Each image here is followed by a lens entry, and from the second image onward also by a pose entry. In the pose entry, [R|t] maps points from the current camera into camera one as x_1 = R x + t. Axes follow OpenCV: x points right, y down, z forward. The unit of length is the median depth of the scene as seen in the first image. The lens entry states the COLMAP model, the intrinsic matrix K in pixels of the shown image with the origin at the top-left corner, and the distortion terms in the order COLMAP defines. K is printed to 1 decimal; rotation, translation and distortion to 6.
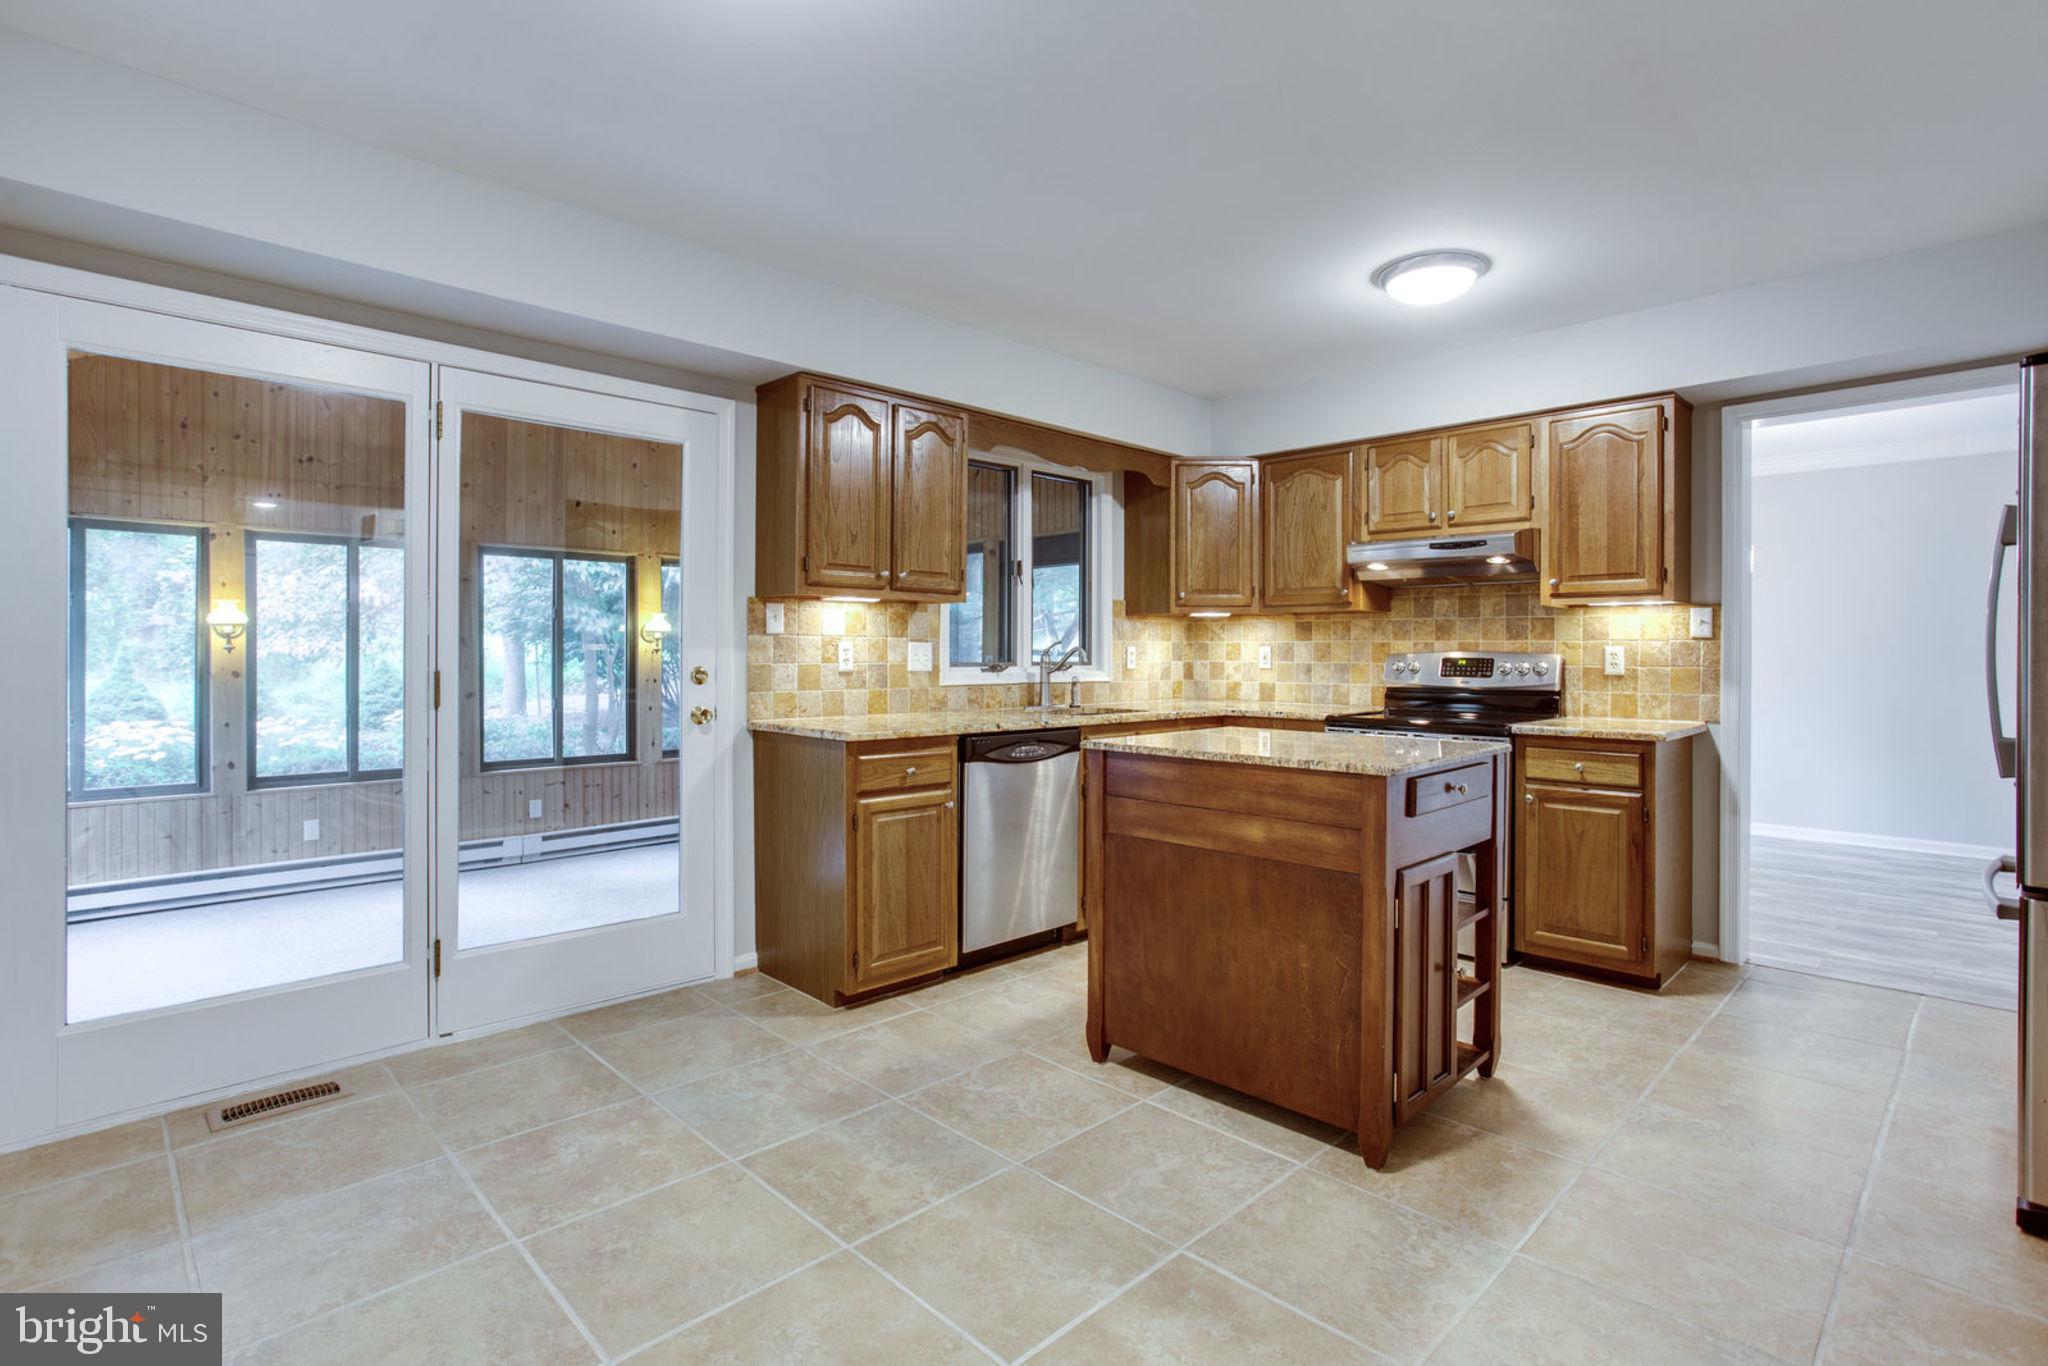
lens RADIAL K [[984.5, 0, 1032.2], [0, 984.5, 657.3], [0, 0, 1]] dist [-0.040955, 0.023400]
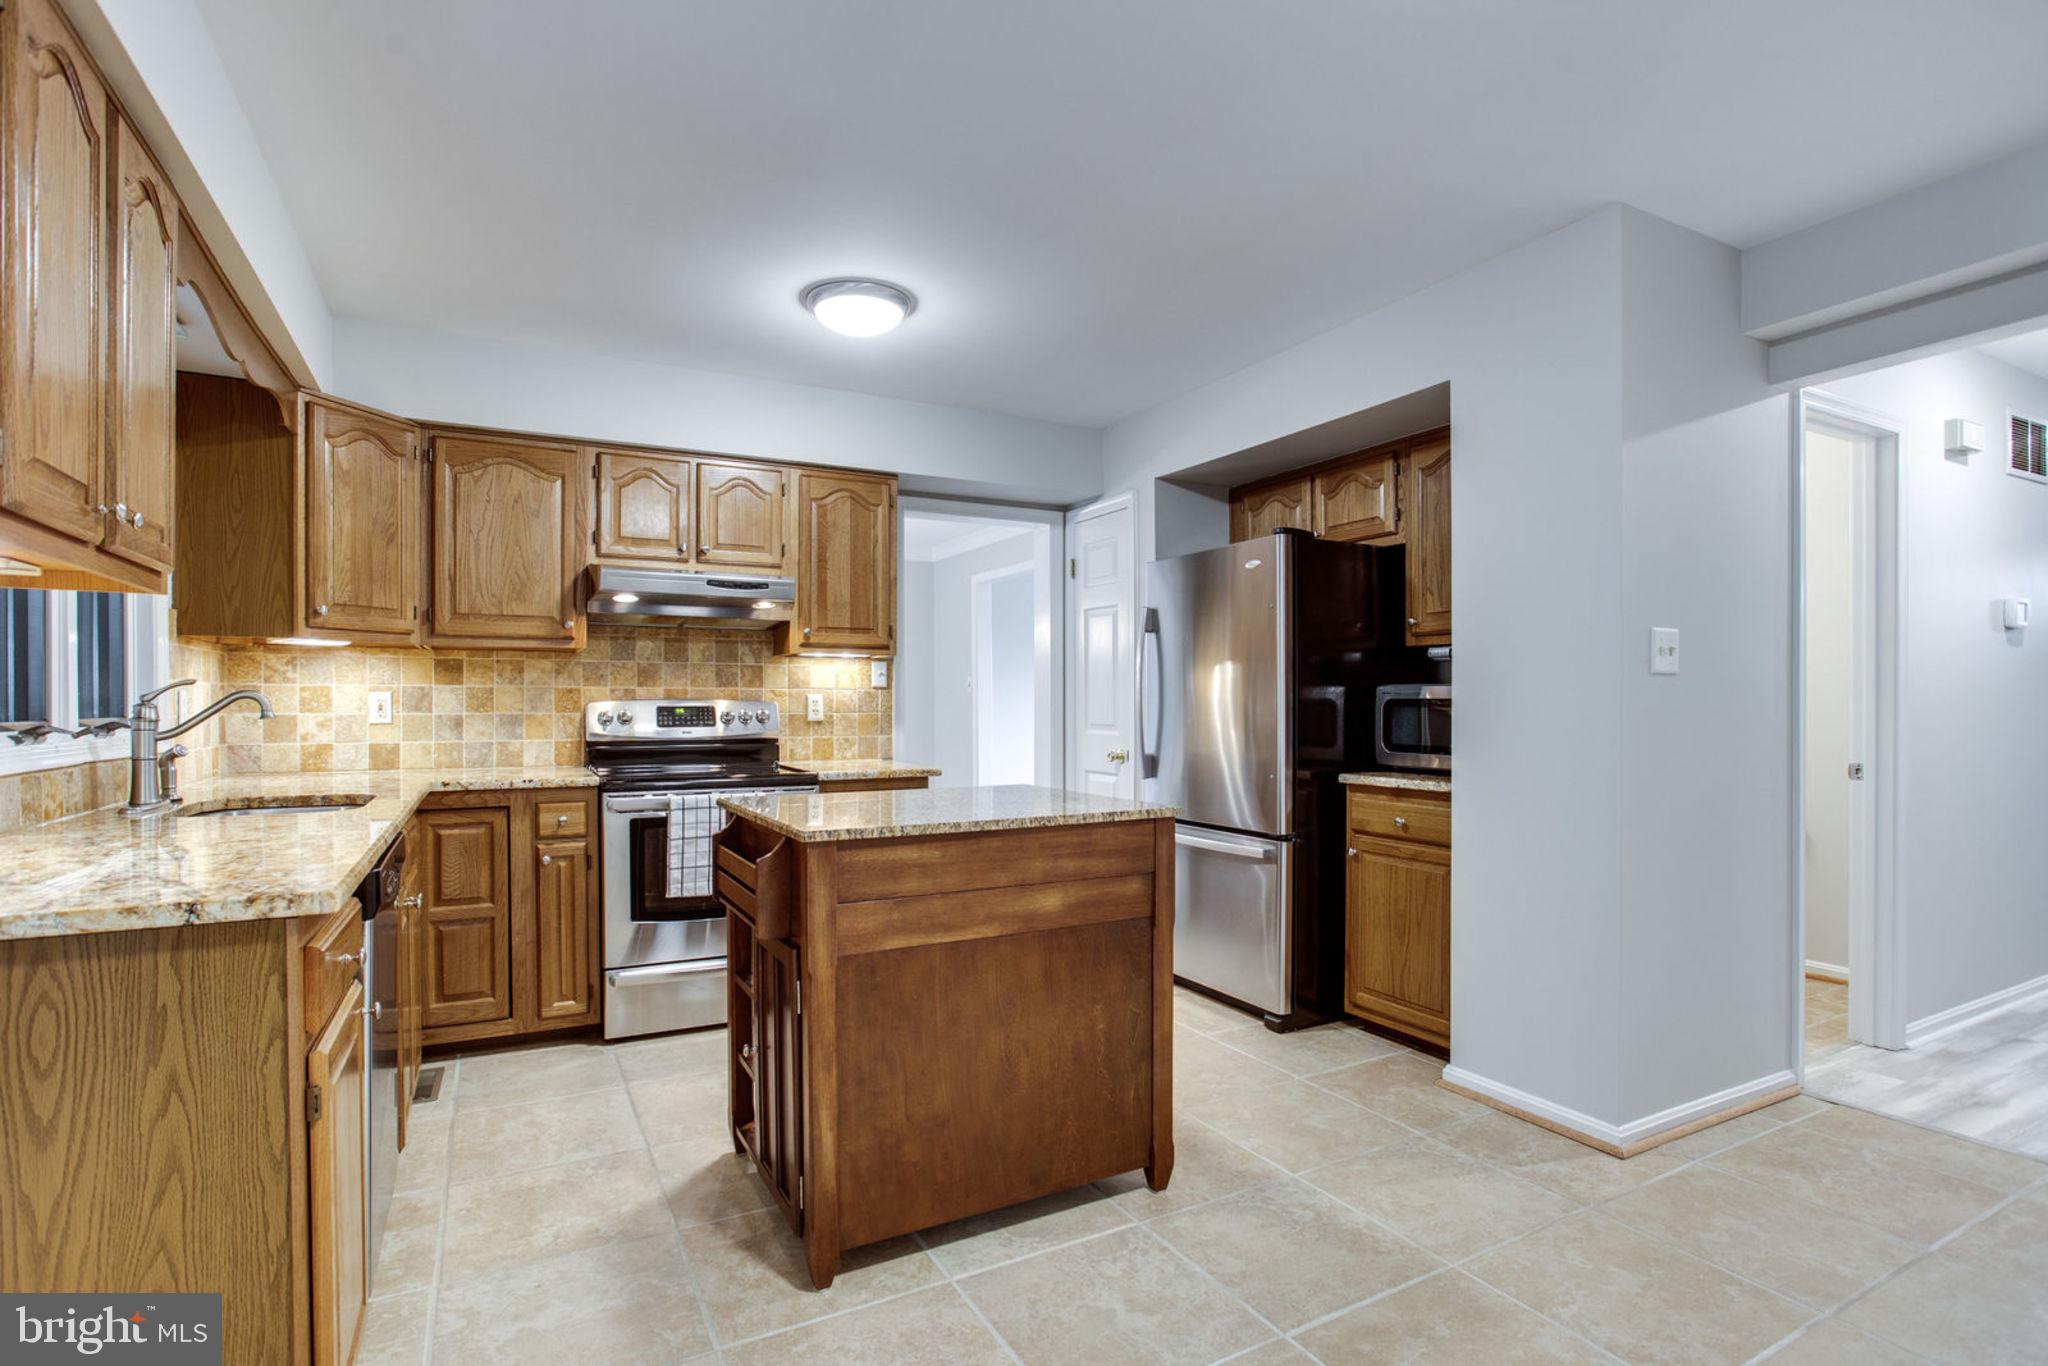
lens RADIAL K [[992.9, 0, 1022.5], [0, 992.9, 710.6], [0, 0, 1]] dist [-0.047534, 0.024816]
pose [[0.279200, -0.010476, 0.960176, -0.417291], [0.004587, 0.999944, 0.009576, -0.002848], [-0.960222, 0.001731, 0.279232, 0.499250]]
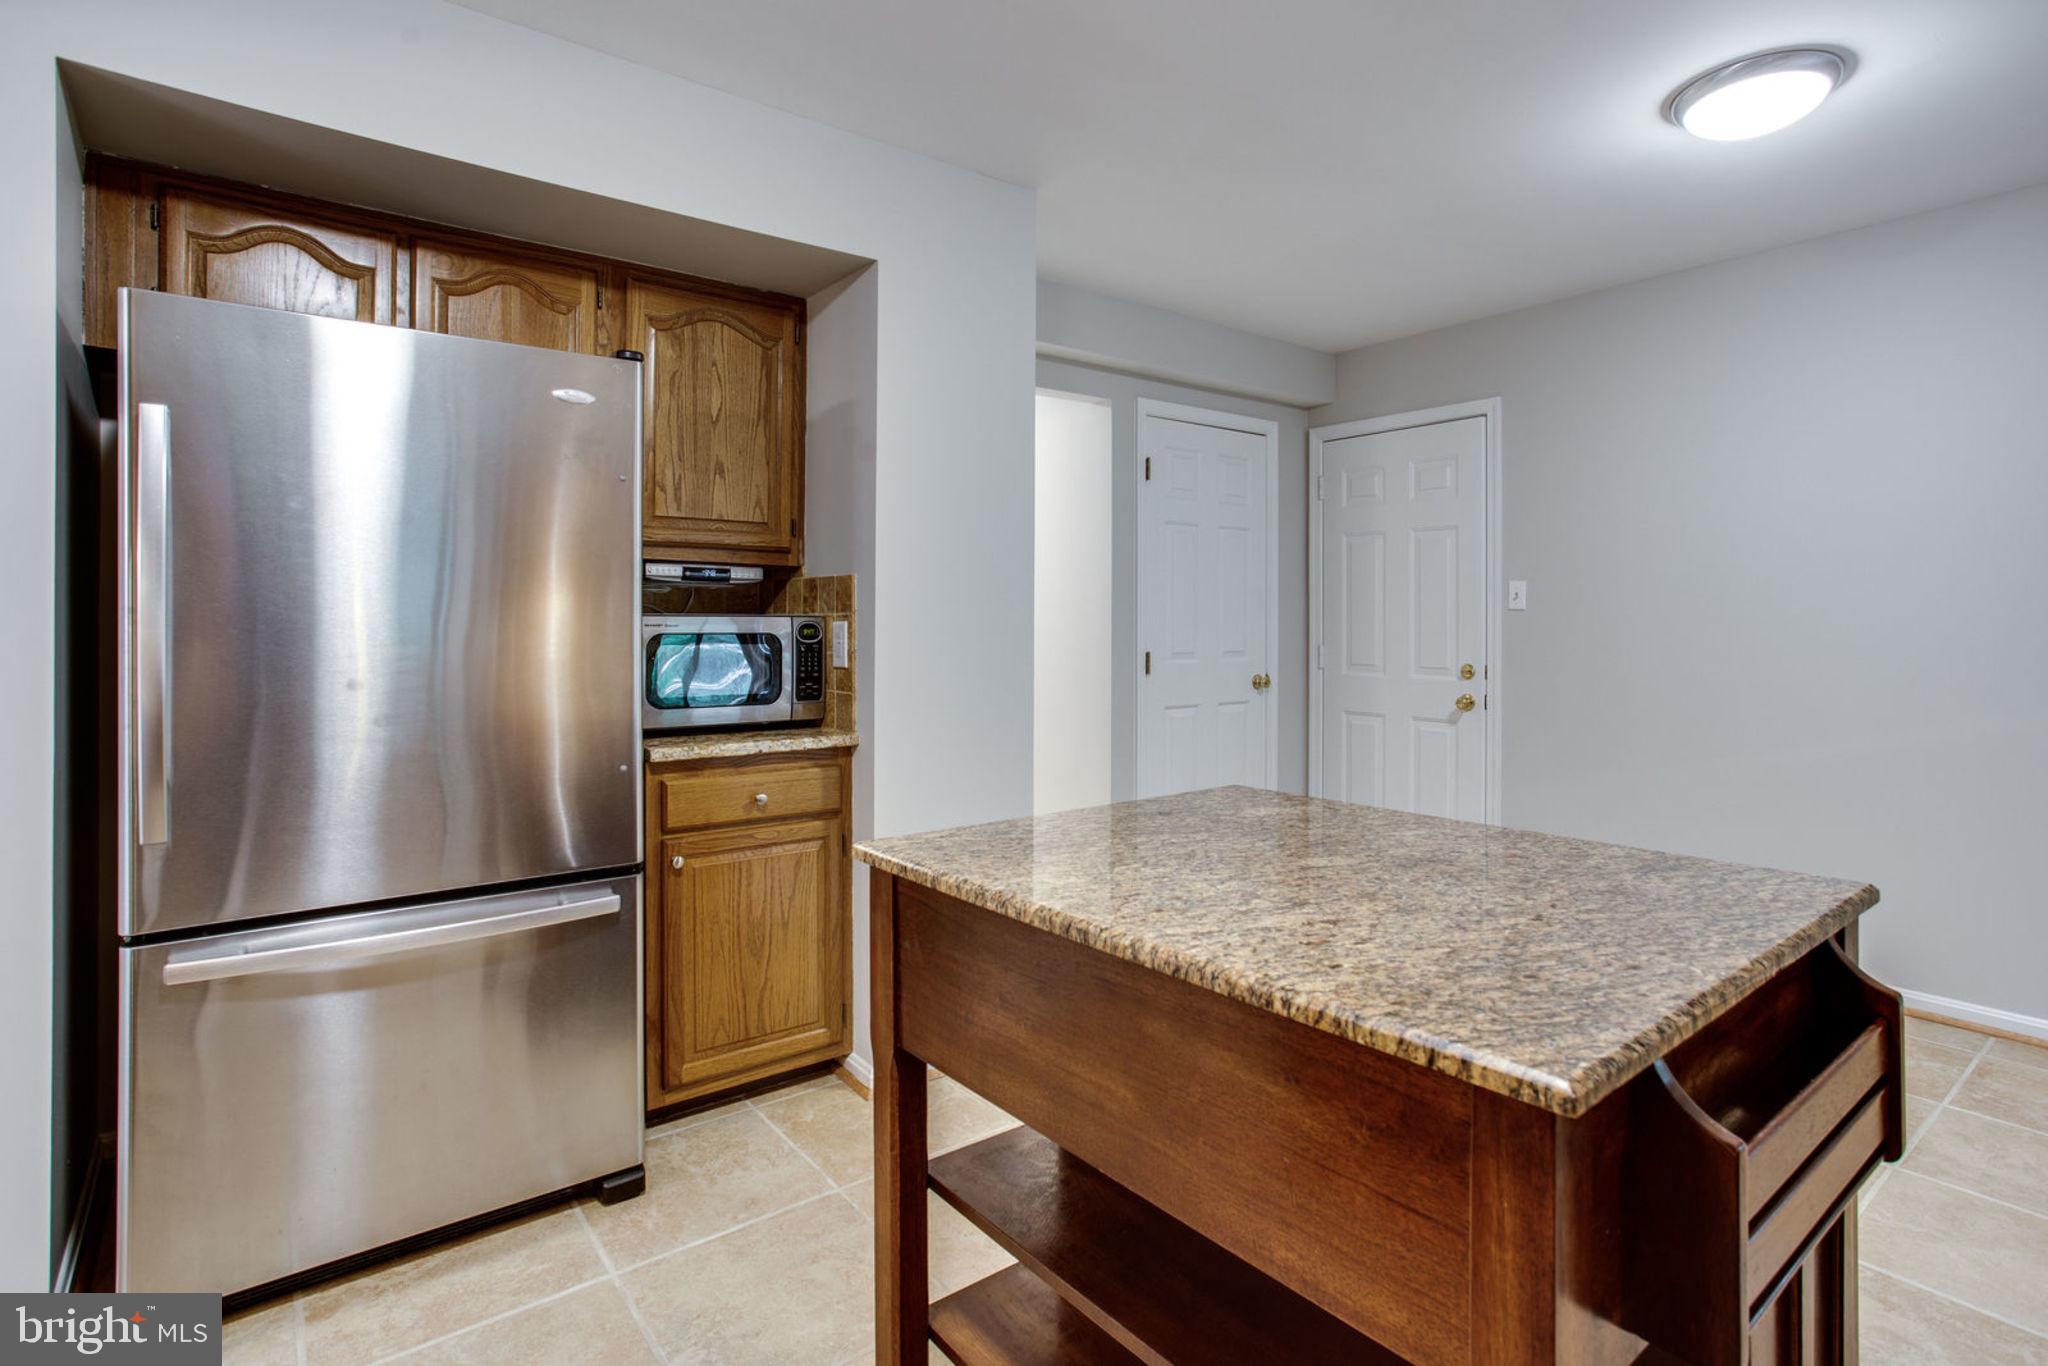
lens RADIAL K [[1029.9, 0, 1026.2], [0, 1029.9, 622.3], [0, 0, 1]] dist [0.000196, 0.000298]
pose [[-0.992352, -0.000653, 0.123436, 0.249432], [0.000151, 0.999979, 0.006508, -0.016253], [-0.123438, 0.006477, -0.992331, 1.074206]]
